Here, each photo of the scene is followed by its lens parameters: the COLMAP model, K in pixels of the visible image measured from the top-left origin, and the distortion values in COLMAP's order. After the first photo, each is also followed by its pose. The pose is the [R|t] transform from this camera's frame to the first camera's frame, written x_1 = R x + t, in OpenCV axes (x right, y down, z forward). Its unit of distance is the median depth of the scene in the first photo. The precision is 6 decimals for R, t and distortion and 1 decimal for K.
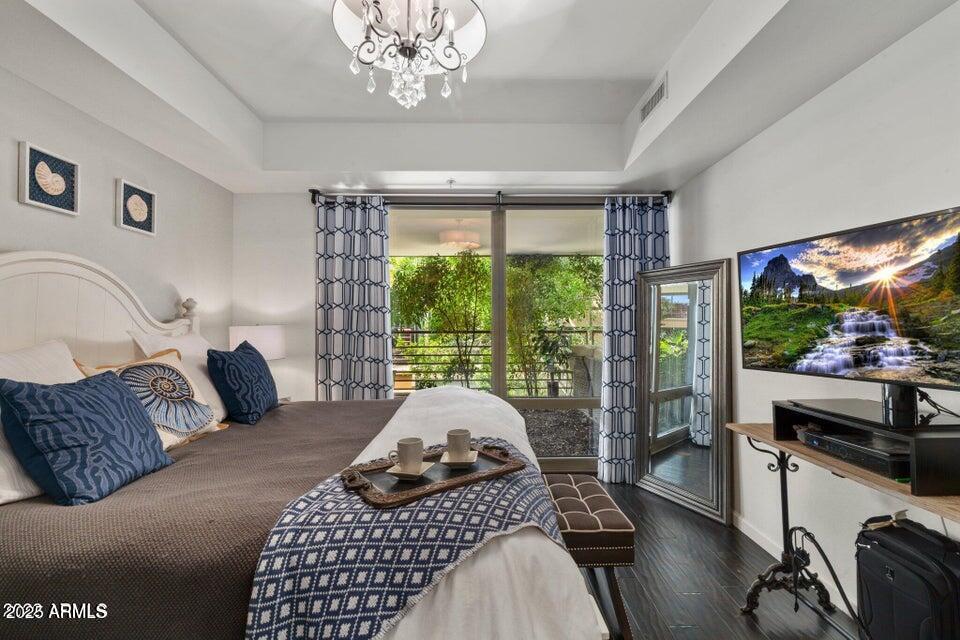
lens RADIAL K [[441.5, 0, 486.4], [0, 441.5, 318.6], [0, 0, 1]] dist [0.008541, -0.003005]
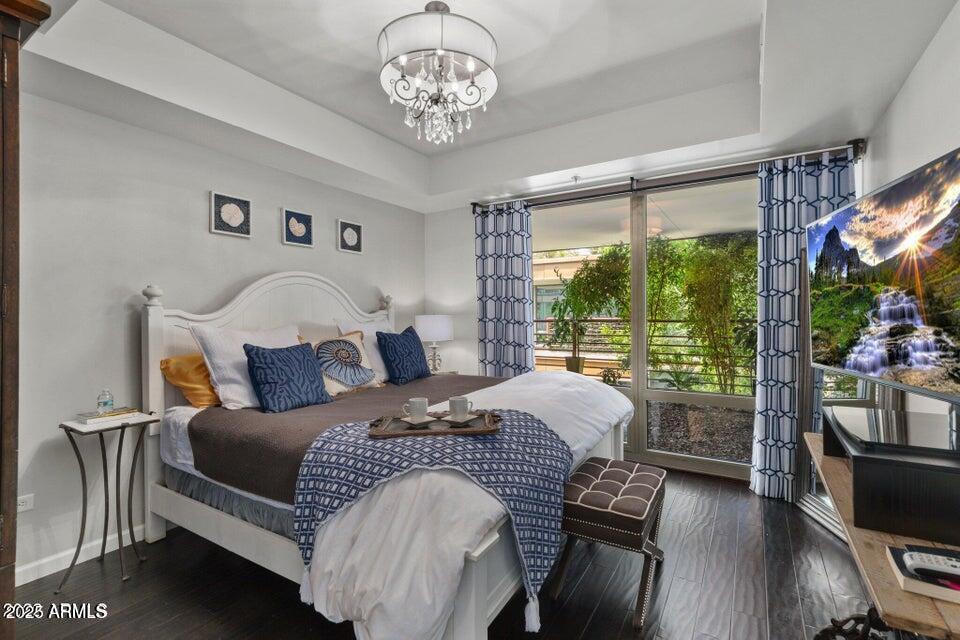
lens RADIAL K [[441.5, 0, 487.1], [0, 441.5, 316.3], [0, 0, 1]] dist [0.008541, -0.003005]
pose [[0.841571, -0.001651, -0.540144, 0.305907], [0.011566, 0.999821, 0.014965, 0.002437], [0.540022, -0.018841, 0.841440, -0.008877]]
